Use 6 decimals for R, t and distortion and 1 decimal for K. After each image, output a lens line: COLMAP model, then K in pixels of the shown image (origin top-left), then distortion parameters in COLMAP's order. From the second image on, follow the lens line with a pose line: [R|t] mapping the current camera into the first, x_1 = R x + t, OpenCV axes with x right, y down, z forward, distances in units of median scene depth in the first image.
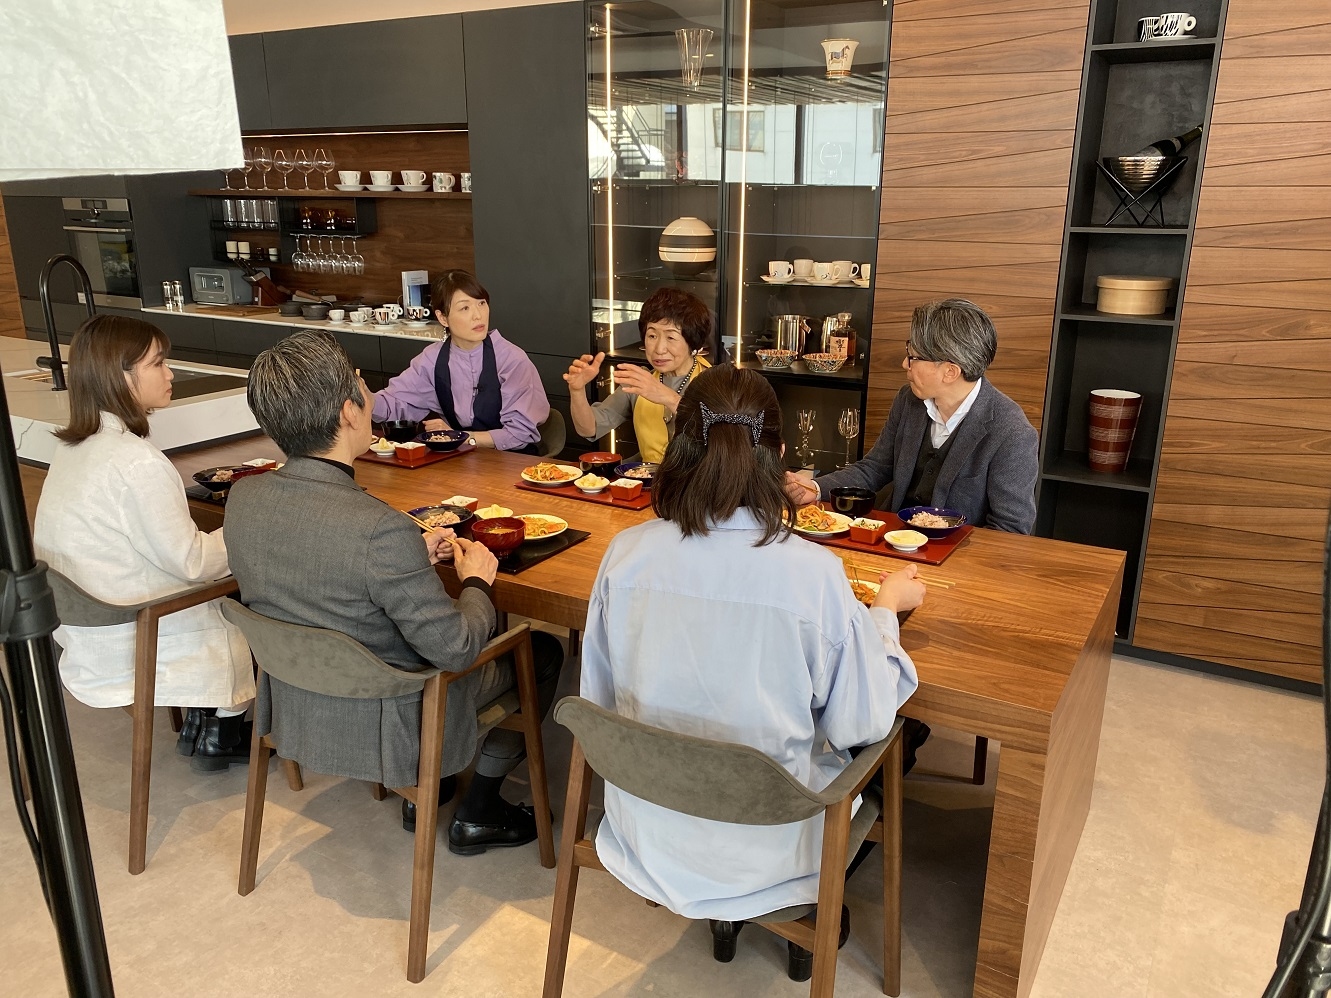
lens RADIAL K [[1020.7, 0, 665.2], [0, 1020.7, 495.8], [0, 0, 1]] dist [0.006154, 0.001751]
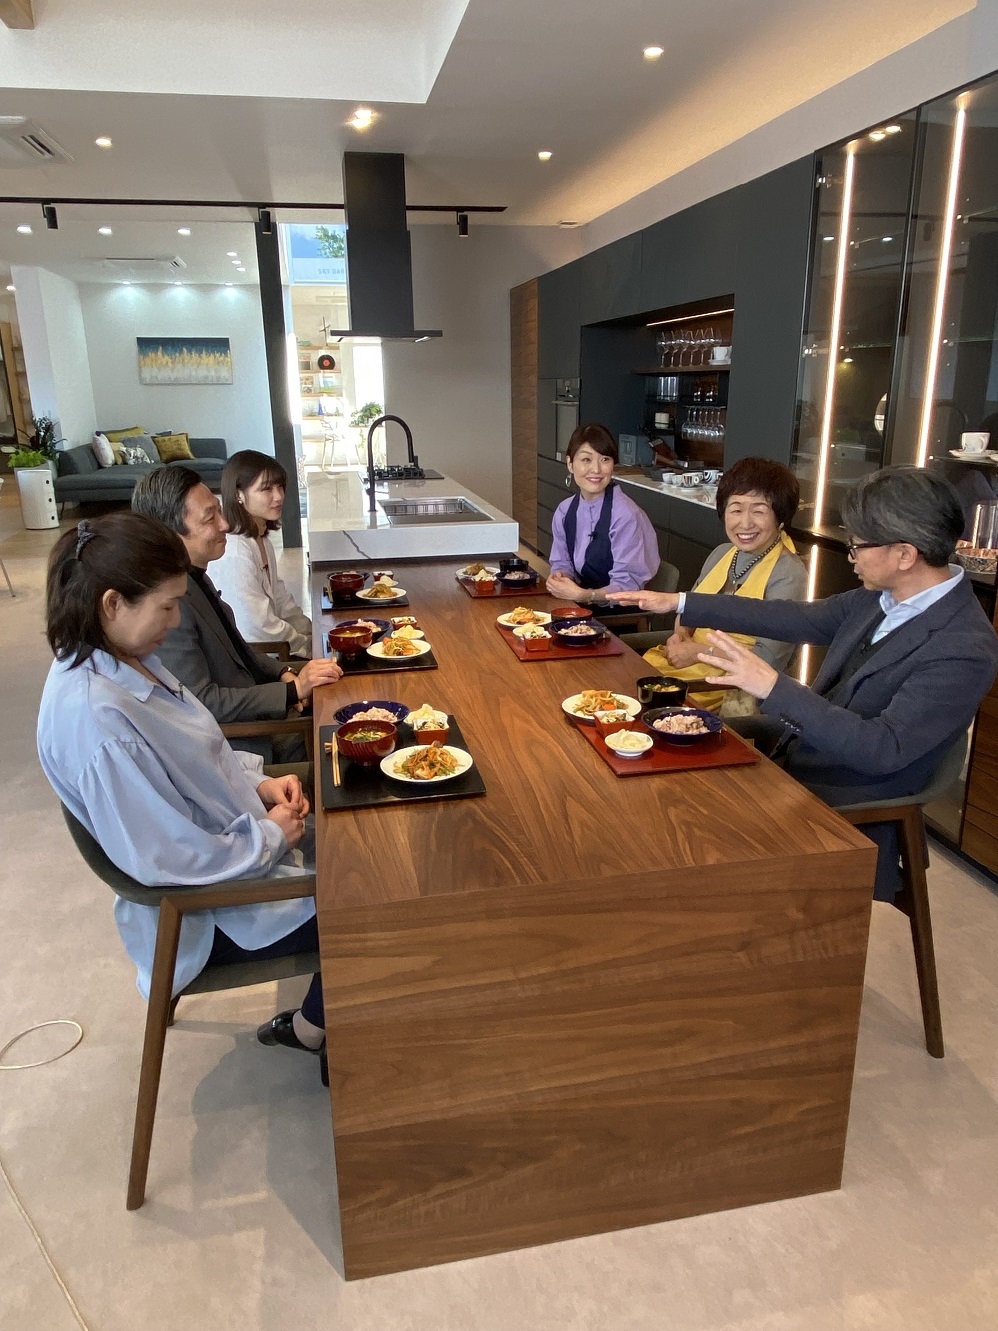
lens RADIAL K [[944.5, 0, 497.6], [0, 944.5, 667.9], [0, 0, 1]] dist [0.036607, 0.000463]
pose [[0.653630, 0.200675, -0.729724, 0.452750], [-0.193414, 0.976479, 0.095288, -0.046305], [0.731682, 0.078856, 0.677069, 0.224772]]
